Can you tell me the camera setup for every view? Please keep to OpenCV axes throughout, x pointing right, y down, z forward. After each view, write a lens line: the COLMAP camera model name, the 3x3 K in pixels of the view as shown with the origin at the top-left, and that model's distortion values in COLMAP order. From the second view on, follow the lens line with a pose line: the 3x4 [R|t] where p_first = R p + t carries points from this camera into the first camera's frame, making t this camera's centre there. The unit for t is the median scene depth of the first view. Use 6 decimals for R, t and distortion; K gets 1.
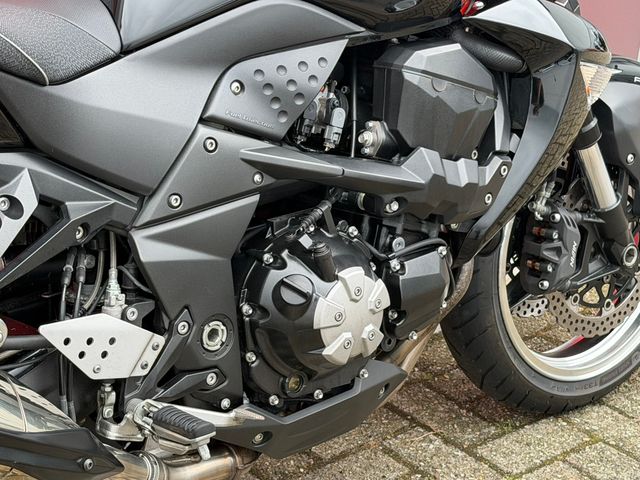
lens RADIAL K [[1500.3, 0, 315.3], [0, 1500.3, 243.7], [0, 0, 1]] dist [0.169024, 0.000000]
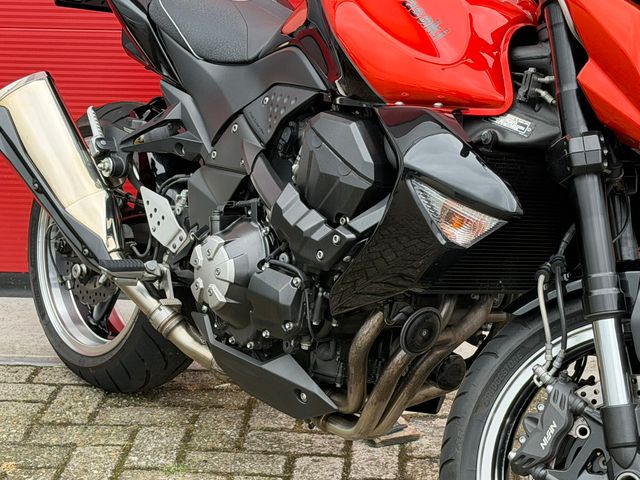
lens RADIAL K [[1542.1, 0, 325.3], [0, 1542.1, 254.6], [0, 0, 1]] dist [0.130041, 0.000000]
pose [[-0.053446, 0.233037, -0.970998, 1.406729], [-0.411885, 0.880671, 0.234030, -0.343353], [0.909667, 0.412447, 0.048916, 1.052193]]
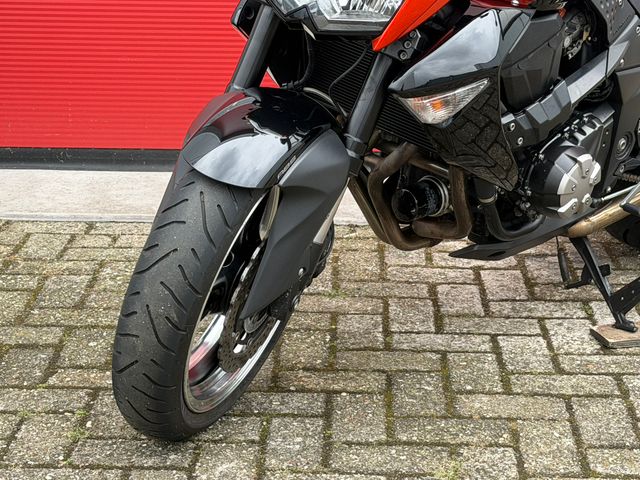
lens RADIAL K [[1542.1, 0, 338.3], [0, 1542.1, 243.9], [0, 0, 1]] dist [0.130041, 0.000000]
pose [[0.003534, 0.249149, -0.968459, 1.662796], [-0.412963, 0.882390, 0.225500, -0.171829], [0.910741, 0.399141, 0.106007, 0.865750]]
